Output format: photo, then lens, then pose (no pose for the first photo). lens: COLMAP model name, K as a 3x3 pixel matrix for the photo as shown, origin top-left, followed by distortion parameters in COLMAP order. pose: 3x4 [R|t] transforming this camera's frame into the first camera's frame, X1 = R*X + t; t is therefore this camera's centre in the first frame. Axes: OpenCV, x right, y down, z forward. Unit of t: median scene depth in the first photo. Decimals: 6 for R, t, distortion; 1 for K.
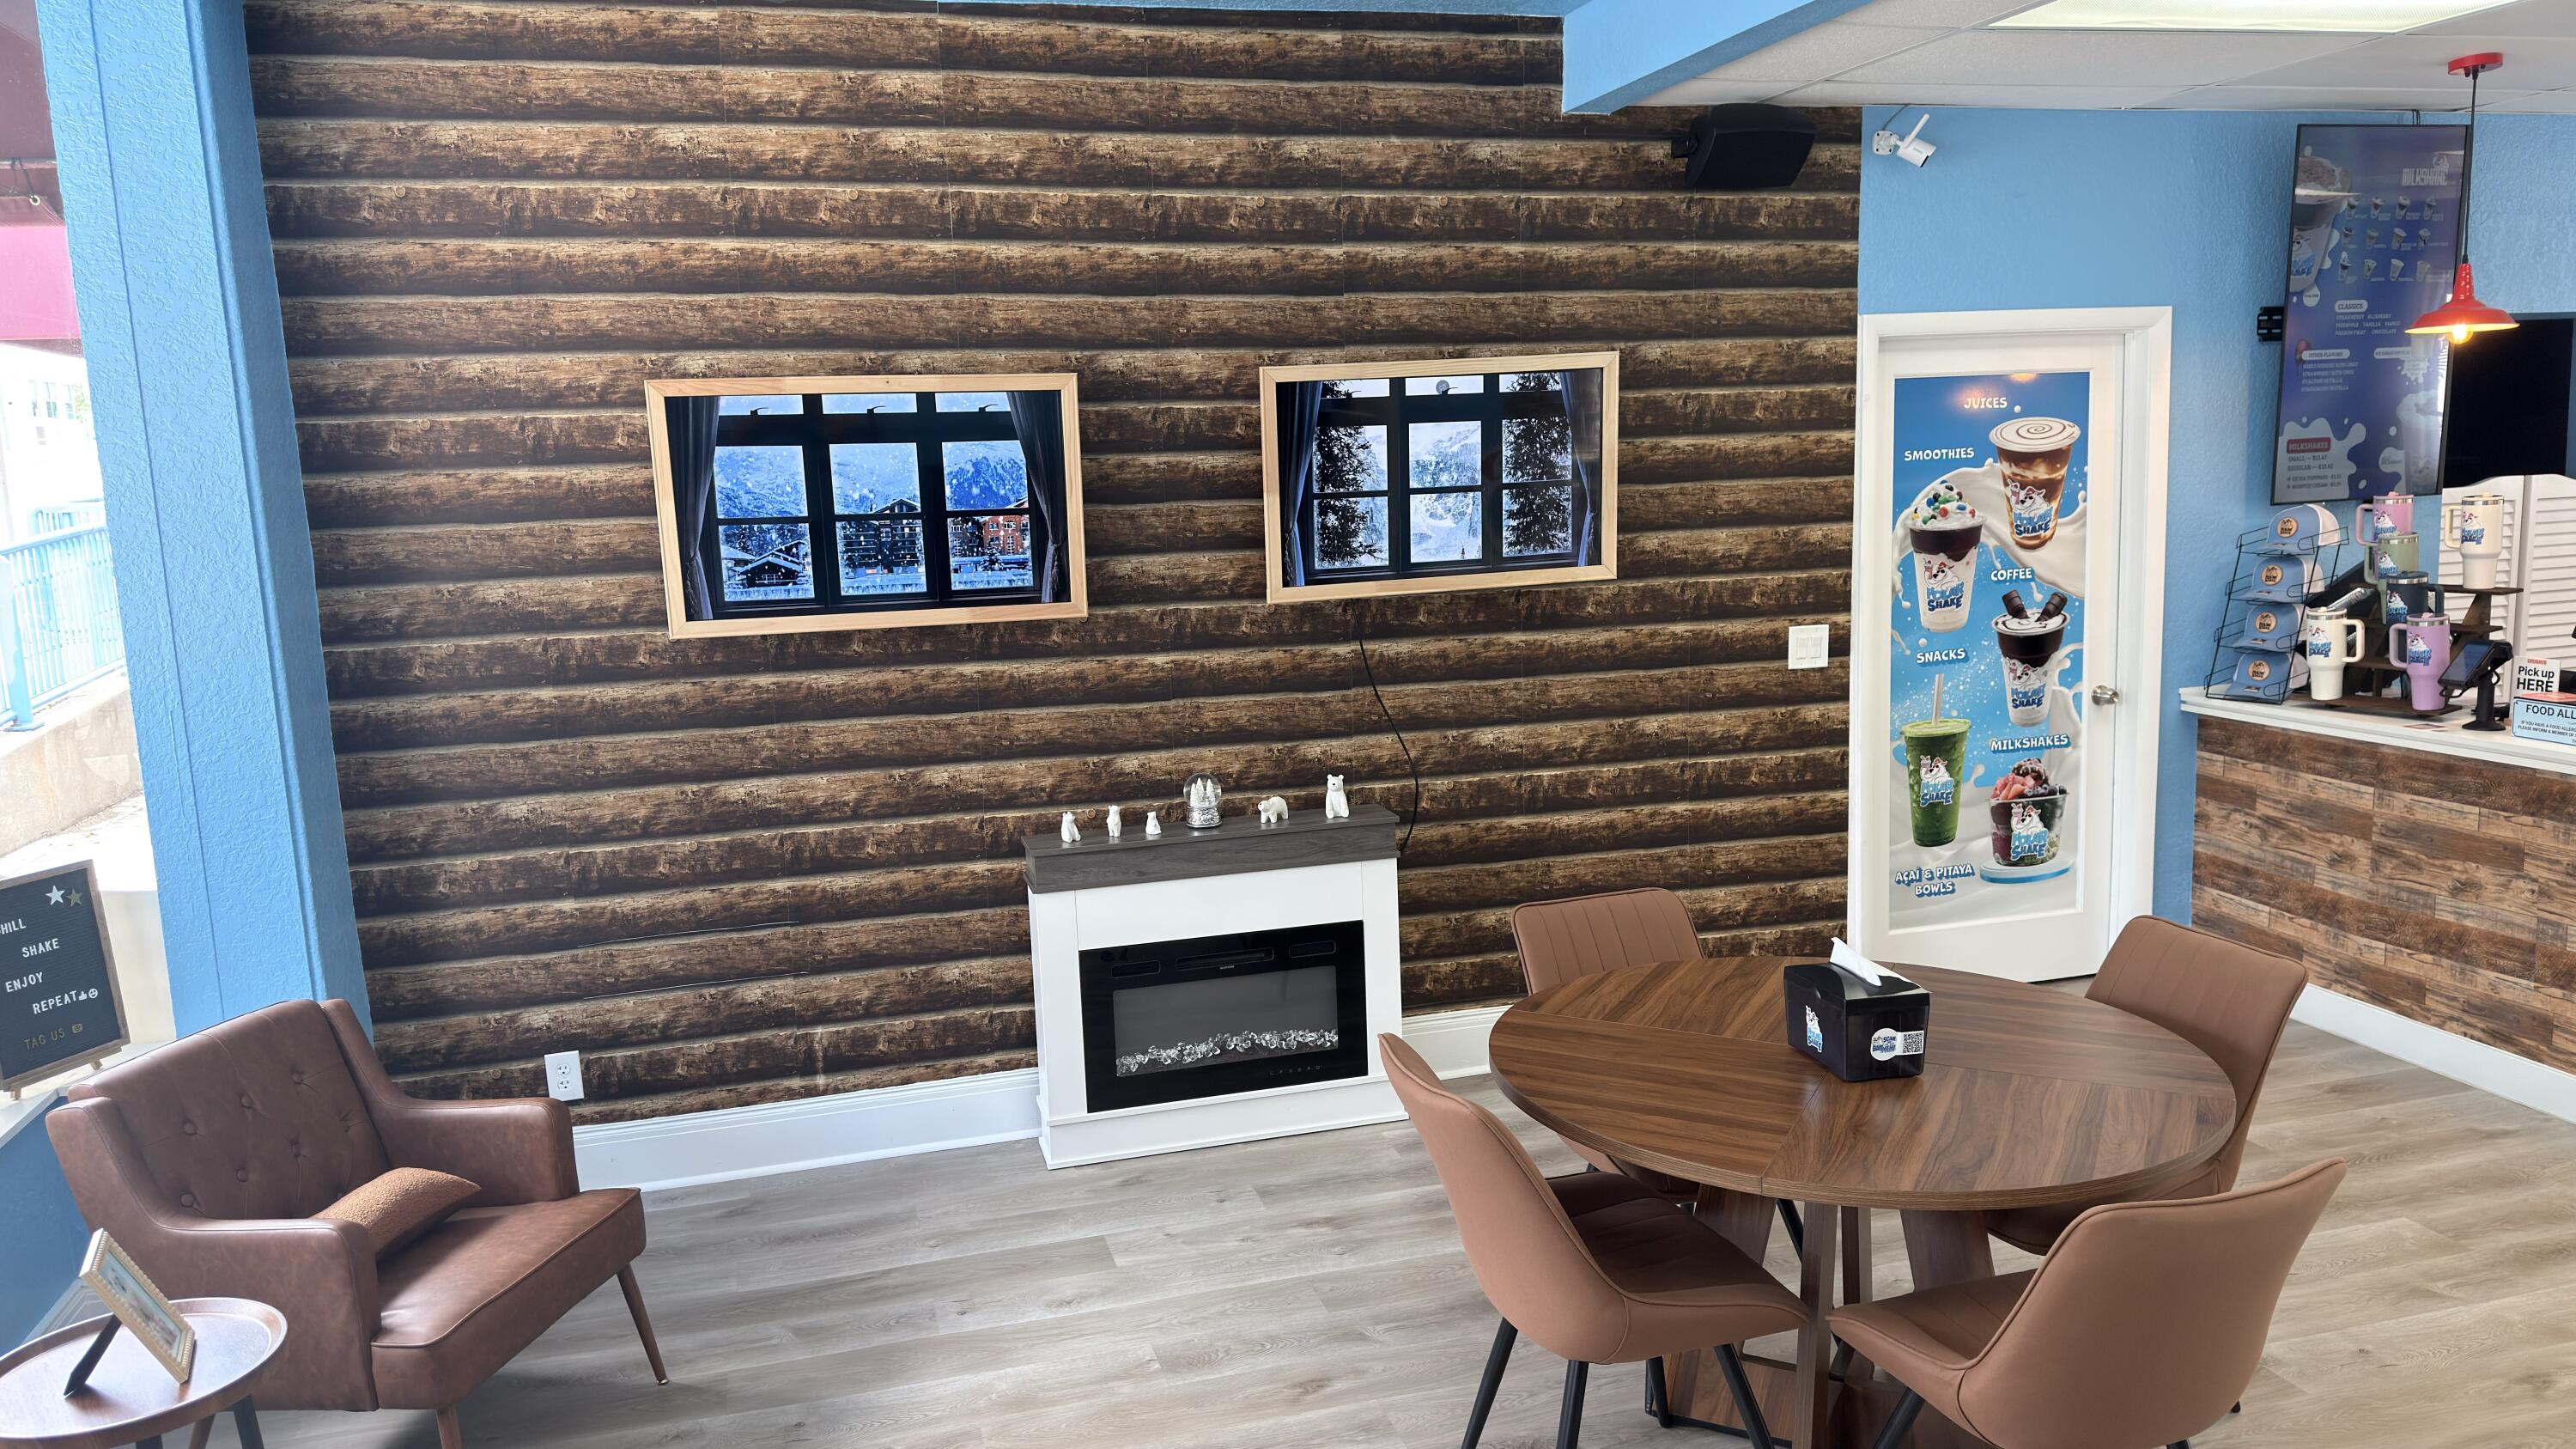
lens RADIAL K [[1820.2, 0, 1287.0], [0, 1820.2, 731.2], [0, 0, 1]] dist [-0.004639, -0.001256]
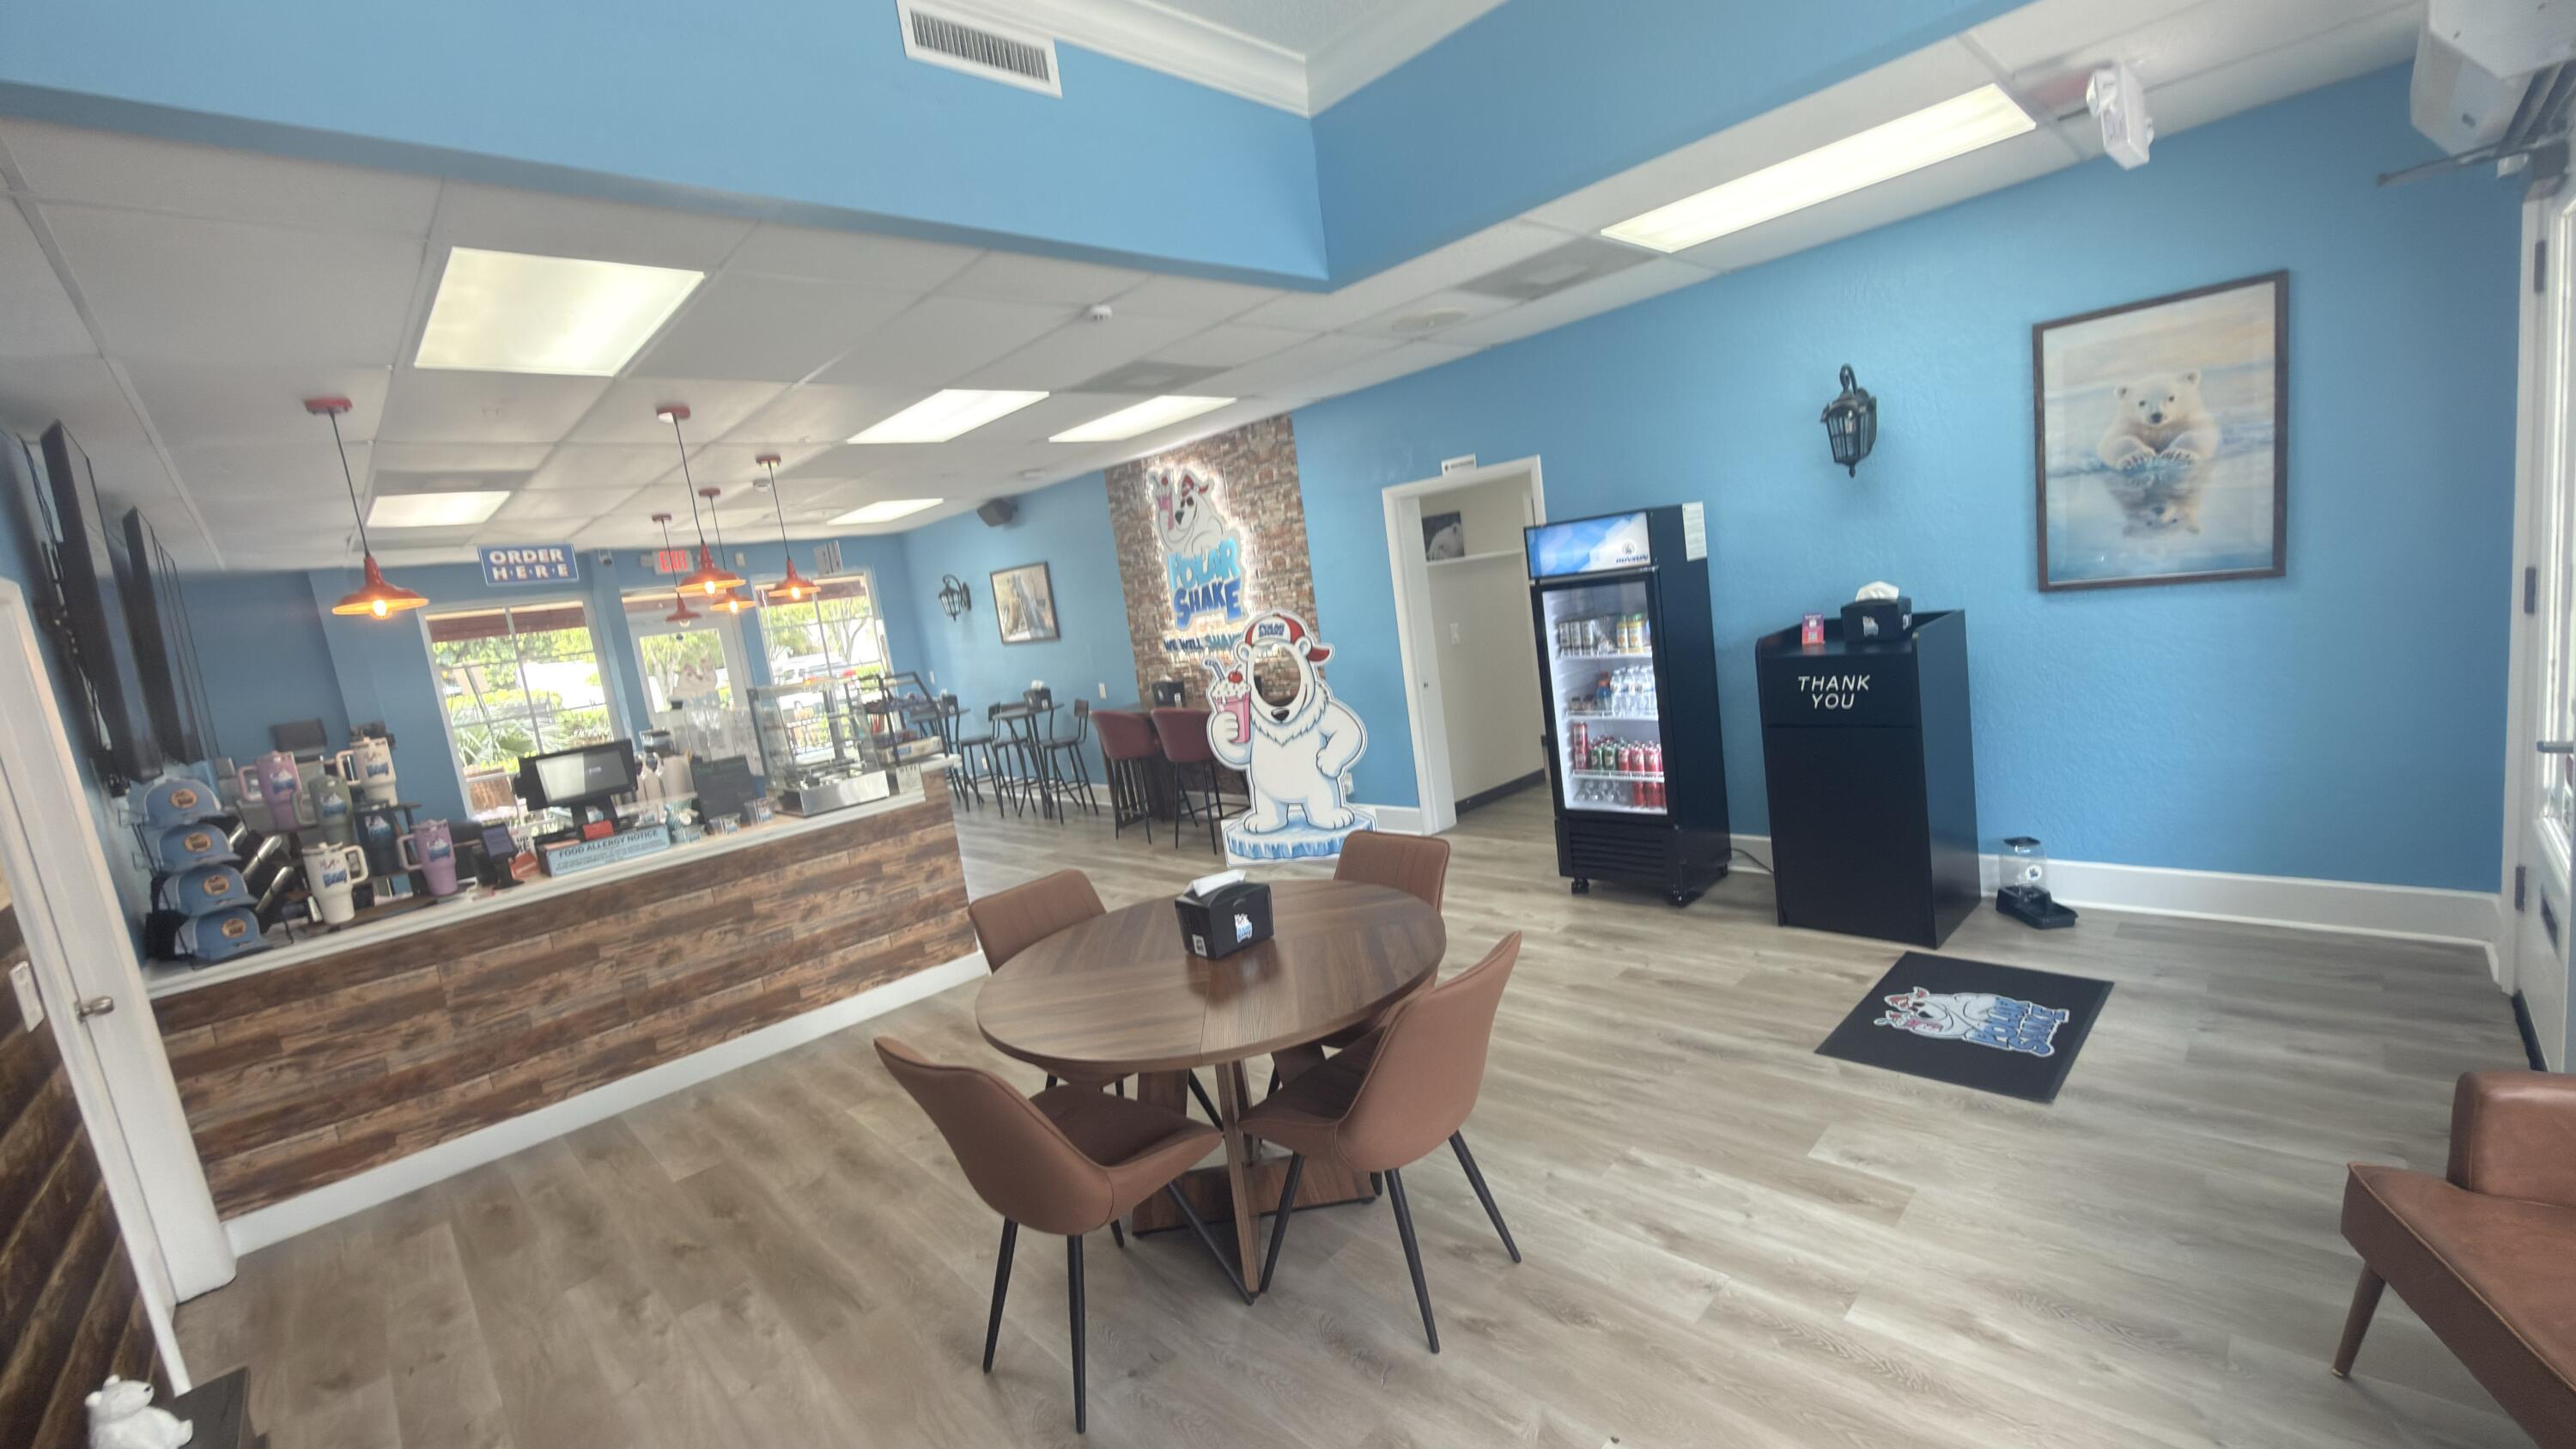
lens RADIAL K [[1024.0, 0, 1290.8], [0, 1024.0, 725.5], [0, 0, 1]] dist [0.000532, -0.000017]
pose [[-0.467247, -0.023601, 0.883812, -0.311728], [0.279635, 0.944382, 0.173053, -0.087194], [-0.838740, 0.328003, -0.434660, 0.811341]]
